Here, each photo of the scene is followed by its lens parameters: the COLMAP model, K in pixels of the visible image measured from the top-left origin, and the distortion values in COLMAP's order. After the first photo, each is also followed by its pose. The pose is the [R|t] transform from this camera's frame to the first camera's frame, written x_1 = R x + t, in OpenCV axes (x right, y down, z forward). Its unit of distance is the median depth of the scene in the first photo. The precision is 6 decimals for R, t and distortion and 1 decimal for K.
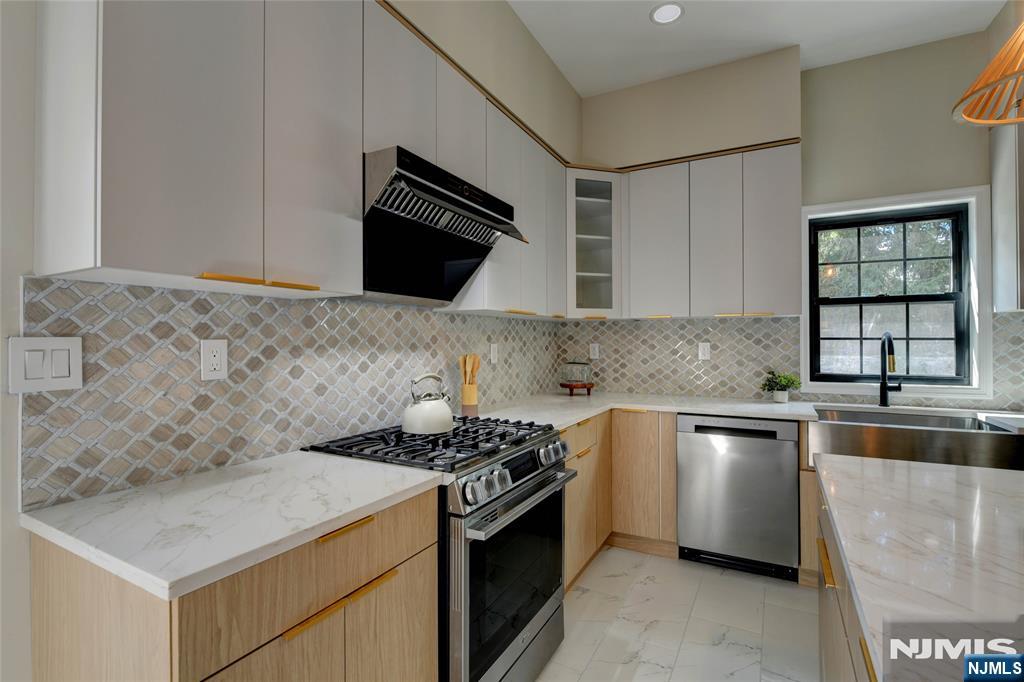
lens RADIAL K [[466.6, 0, 510.2], [0, 466.6, 339.6], [0, 0, 1]] dist [-0.017250, 0.000077]
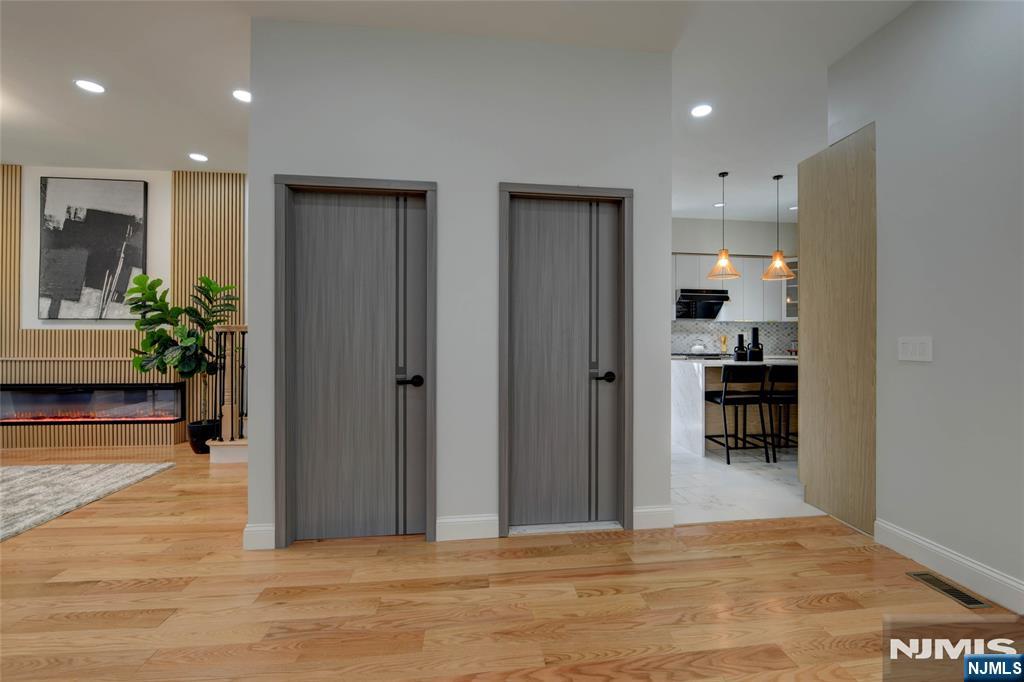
lens RADIAL K [[409.6, 0, 543.0], [0, 409.6, 342.3], [0, 0, 1]] dist [-0.003951, -0.000067]
pose [[0.600786, 0.007863, -0.799372, 1.221114], [0.000623, 0.999947, 0.010304, 0.045419], [0.799410, -0.006688, 0.600749, -1.426408]]
